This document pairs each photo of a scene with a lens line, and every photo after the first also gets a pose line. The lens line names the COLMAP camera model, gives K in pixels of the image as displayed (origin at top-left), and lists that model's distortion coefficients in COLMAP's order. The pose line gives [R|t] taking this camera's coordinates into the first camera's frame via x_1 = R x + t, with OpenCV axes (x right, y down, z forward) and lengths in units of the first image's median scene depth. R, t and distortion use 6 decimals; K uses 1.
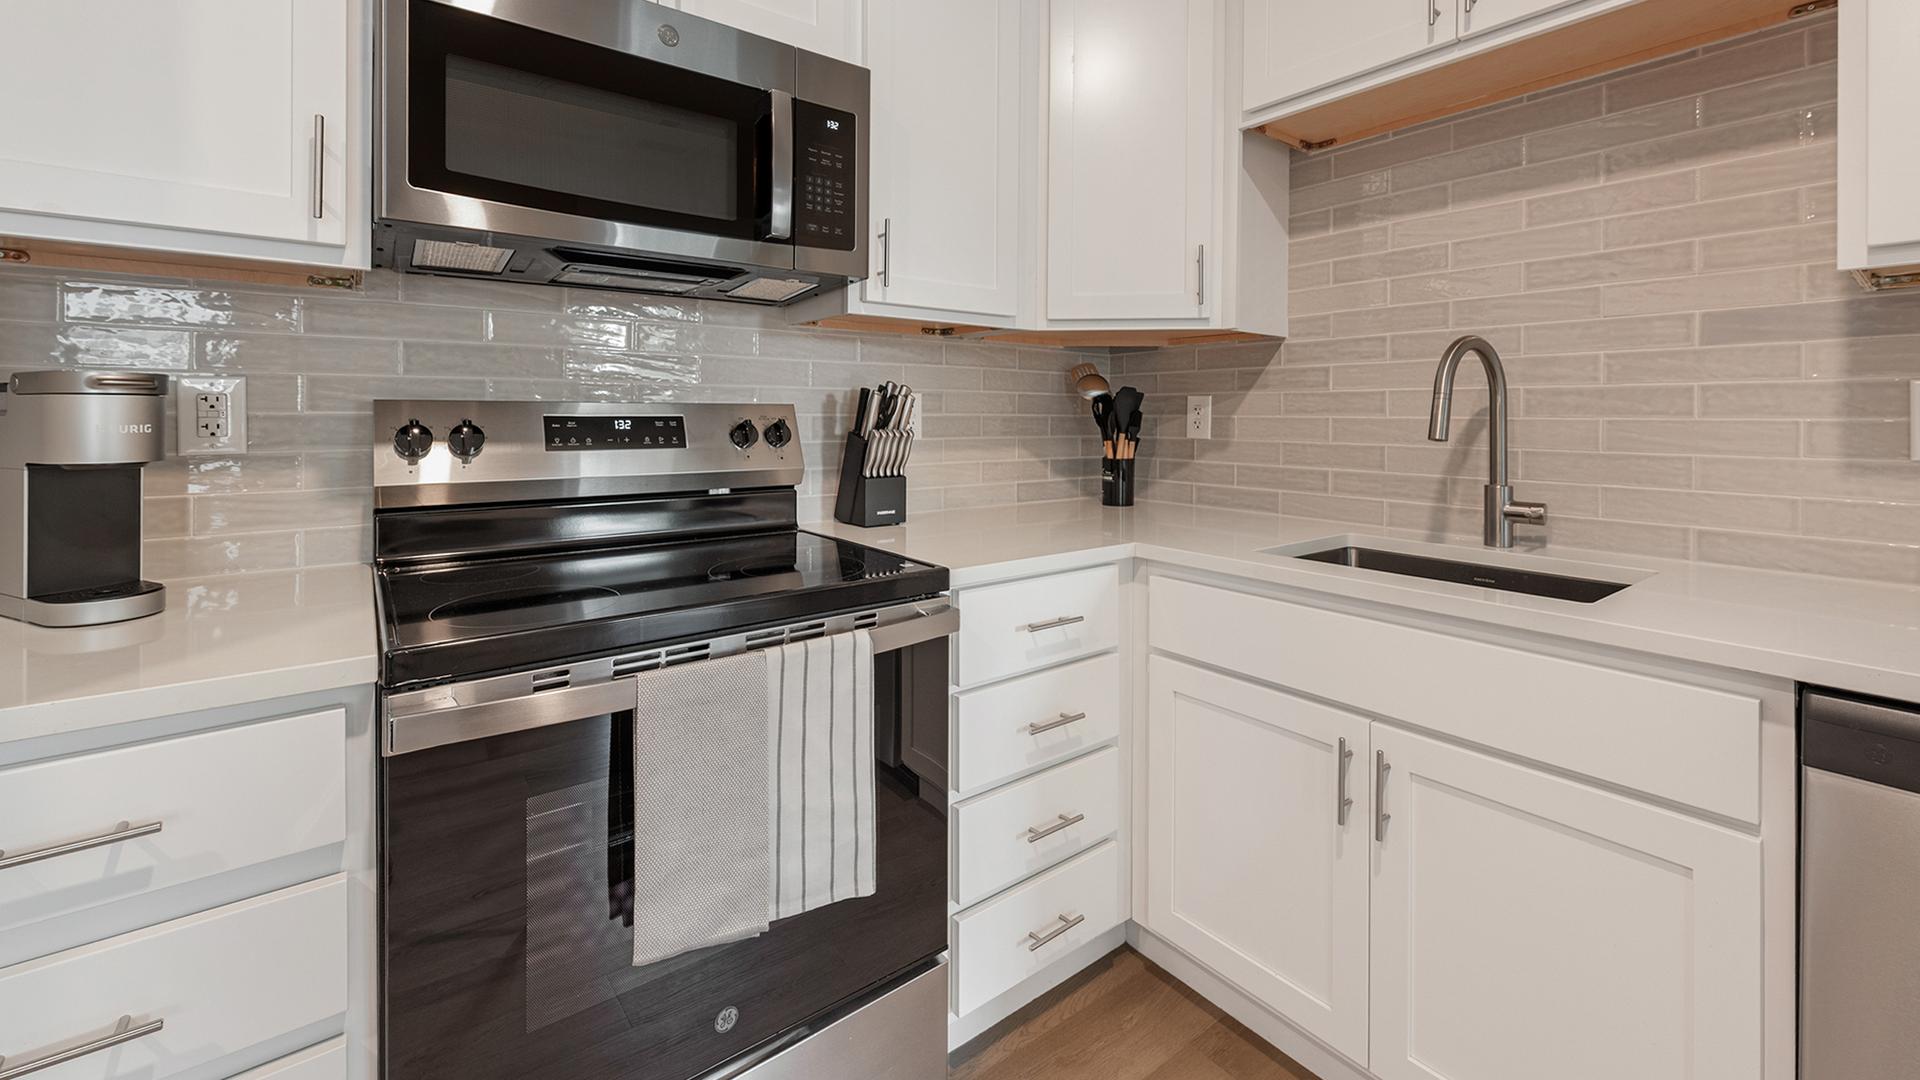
lens RADIAL K [[774.4, 0, 955.1], [0, 774.4, 419.4], [0, 0, 1]] dist [-0.000140, -0.000143]
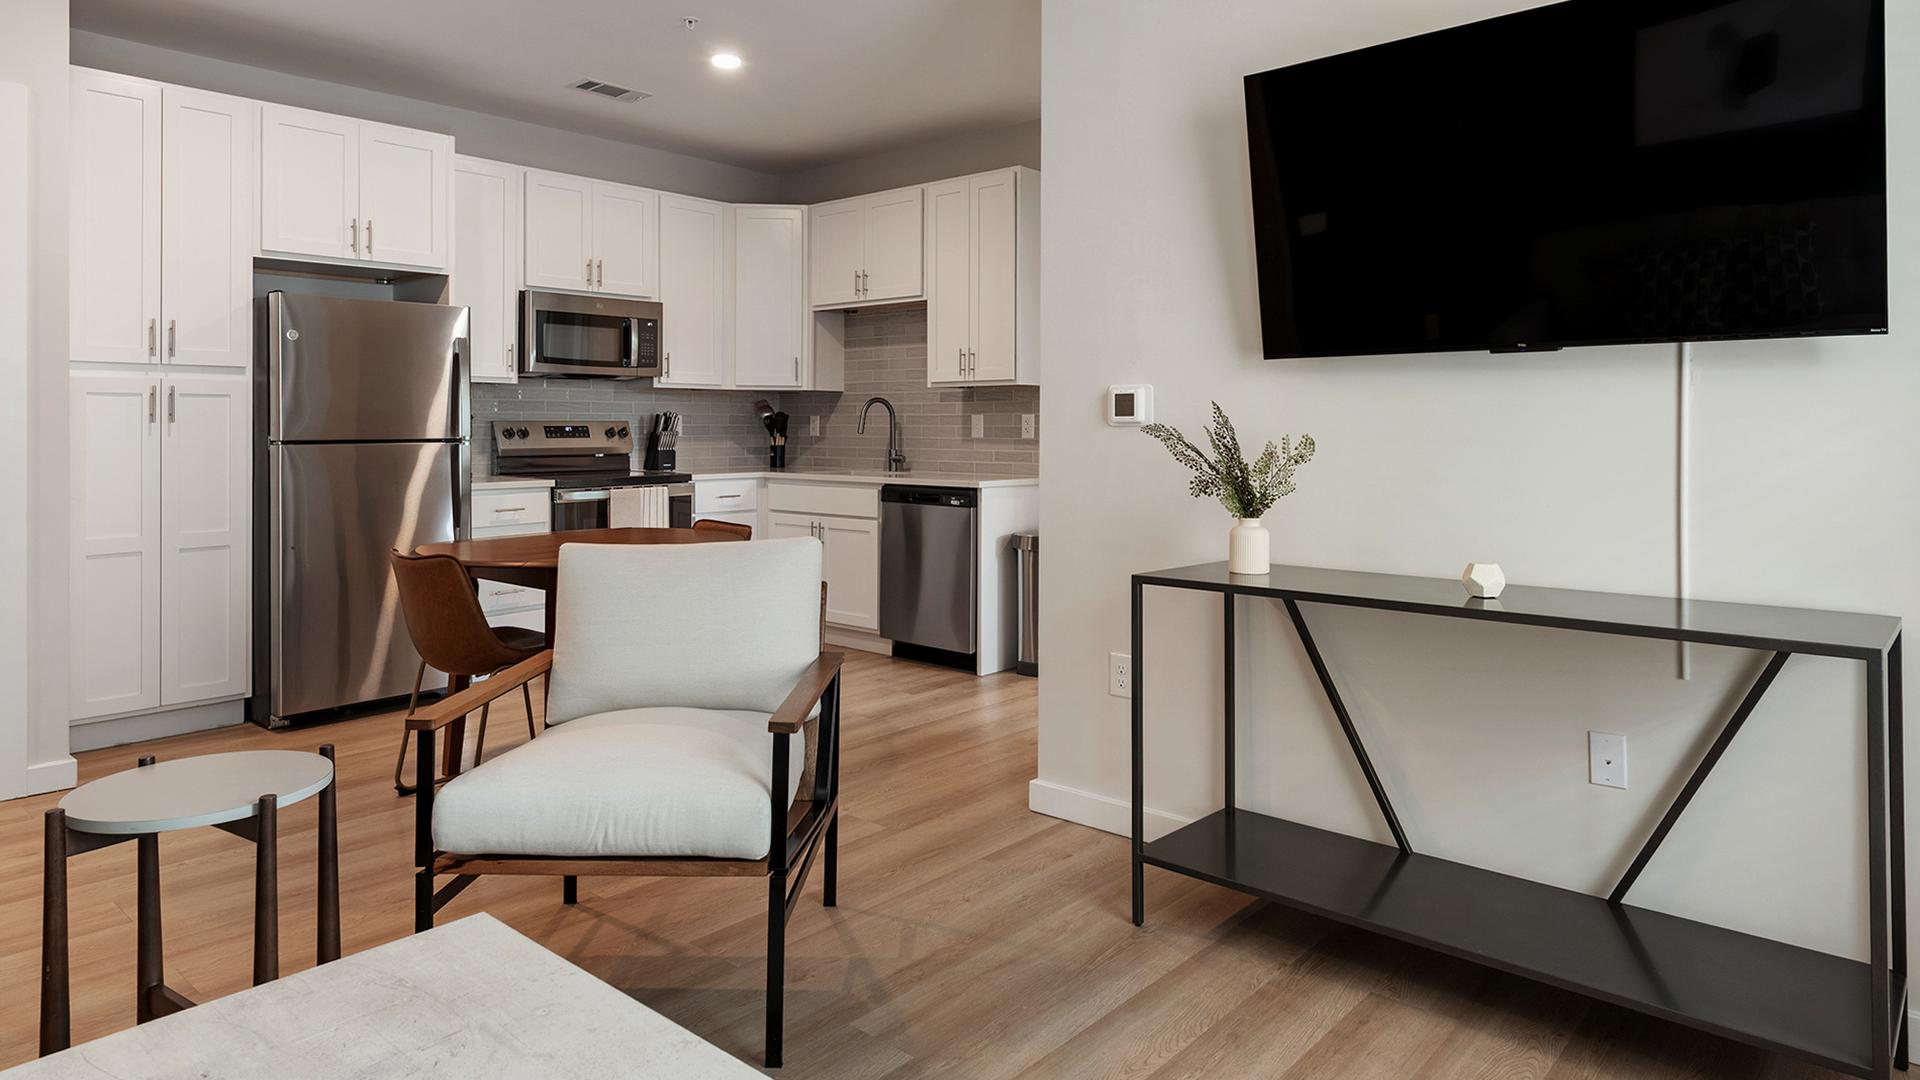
lens RADIAL K [[1145.6, 0, 967.4], [0, 1145.6, 430.8], [0, 0, 1]] dist [0.003057, 0.000165]
pose [[0.979159, -0.003361, 0.203069, 0.121040], [0.003235, 0.999994, 0.000949, 0.013262], [-0.203071, -0.000272, 0.979164, -3.163555]]
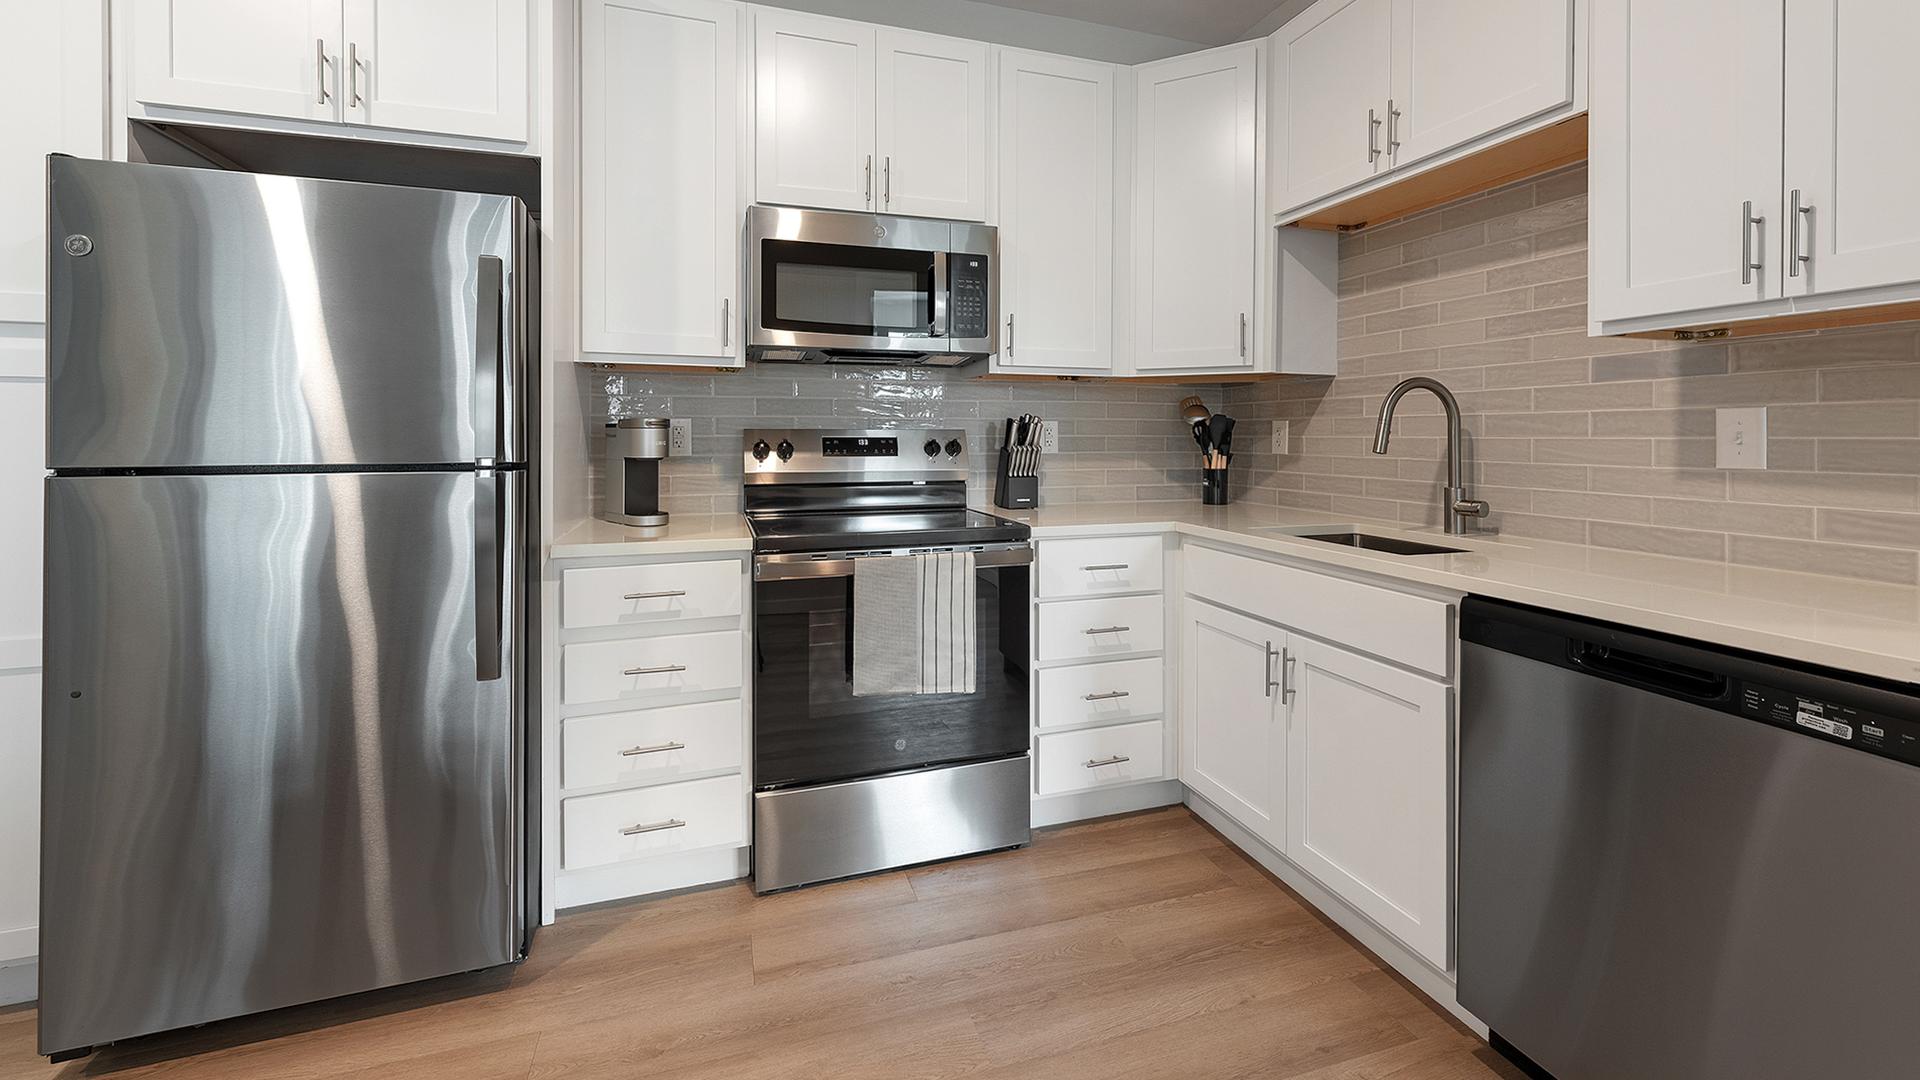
lens RADIAL K [[761.7, 0, 957.8], [0, 761.7, 441.2], [0, 0, 1]] dist [0.000684, -0.000005]
pose [[0.942431, -0.000026, -0.334400, 0.336048], [0.000458, 0.999999, 0.001212, 0.002619], [0.334400, -0.001296, 0.942430, -0.529304]]
